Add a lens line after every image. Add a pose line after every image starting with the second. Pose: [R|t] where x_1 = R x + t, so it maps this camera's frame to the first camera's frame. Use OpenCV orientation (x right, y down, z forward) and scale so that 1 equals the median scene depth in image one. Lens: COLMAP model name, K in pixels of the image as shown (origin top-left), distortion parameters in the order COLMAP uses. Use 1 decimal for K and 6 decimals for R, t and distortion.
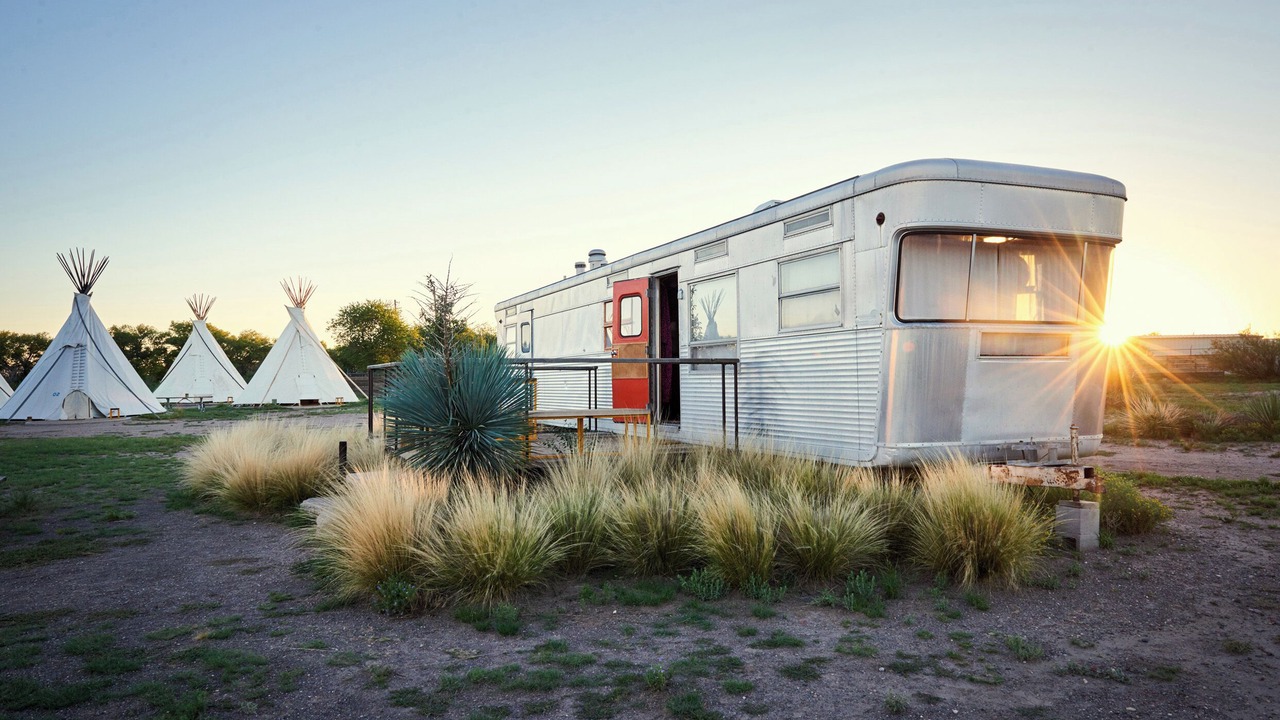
lens RADIAL K [[885.2, 0, 640.0], [0, 885.2, 360.0], [0, 0, 1]] dist [0.000611, 0.001196]
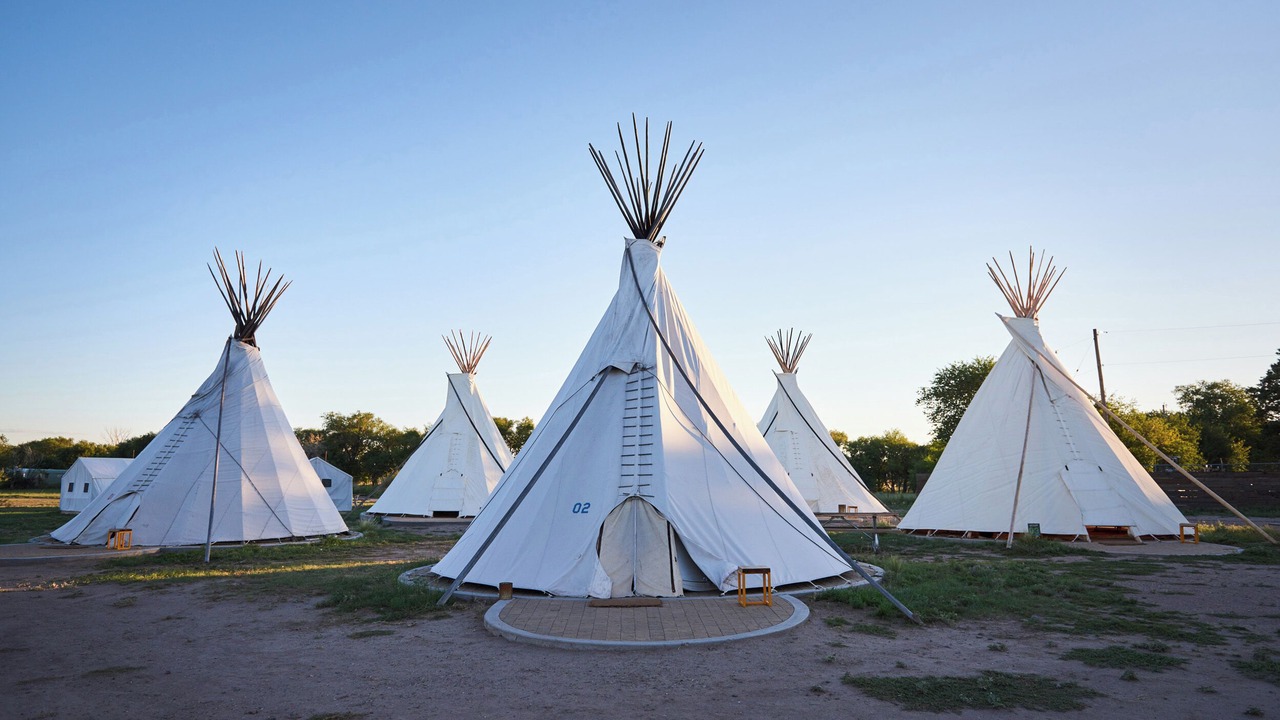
lens RADIAL K [[885.2, 0, 640.0], [0, 885.2, 360.0], [0, 0, 1]] dist [0.000611, 0.001196]
pose [[0.866083, -0.047464, -0.497641, -0.441720], [-0.007892, 0.994060, -0.108546, 0.018451], [0.499837, 0.097938, 0.860564, 0.673443]]
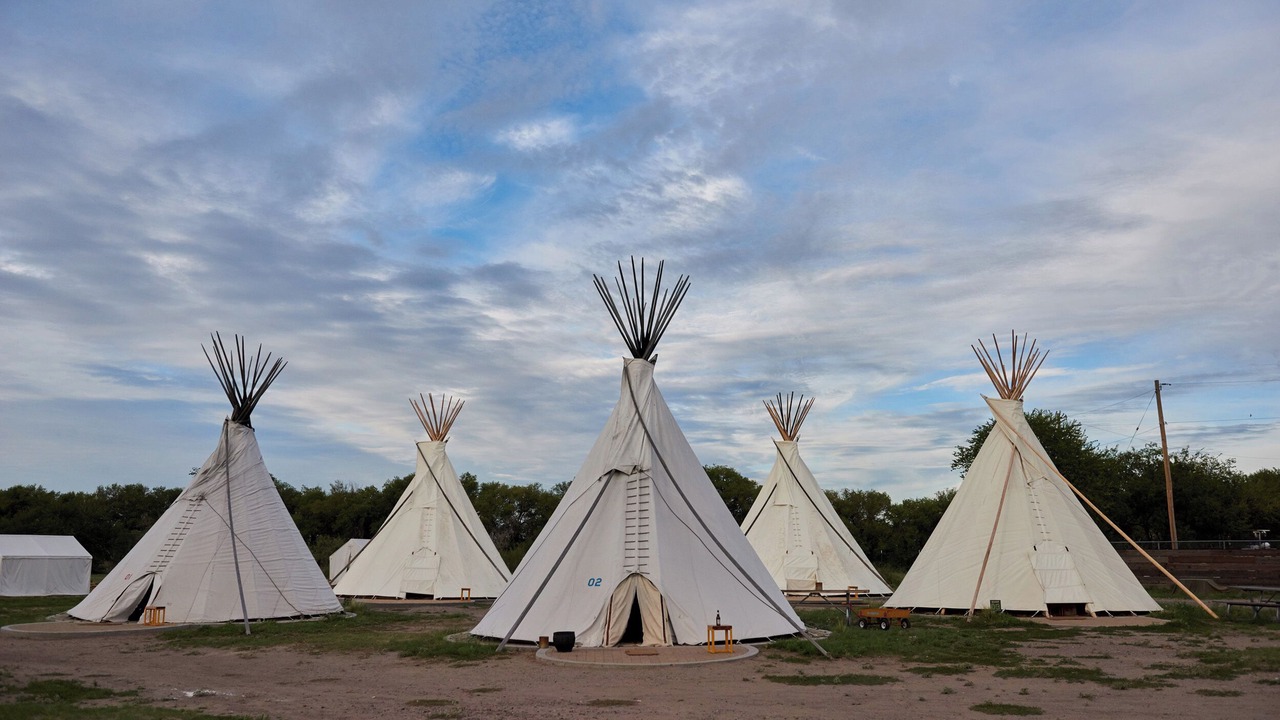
lens RADIAL K [[1221.0, 0, 640.0], [0, 1221.0, 360.0], [0, 0, 1]] dist [0.033771, -0.009205]
pose [[0.875953, -0.057724, -0.478930, -0.326709], [-0.007380, 0.991095, -0.132951, 0.009979], [0.482339, 0.119993, 0.867727, 0.452258]]
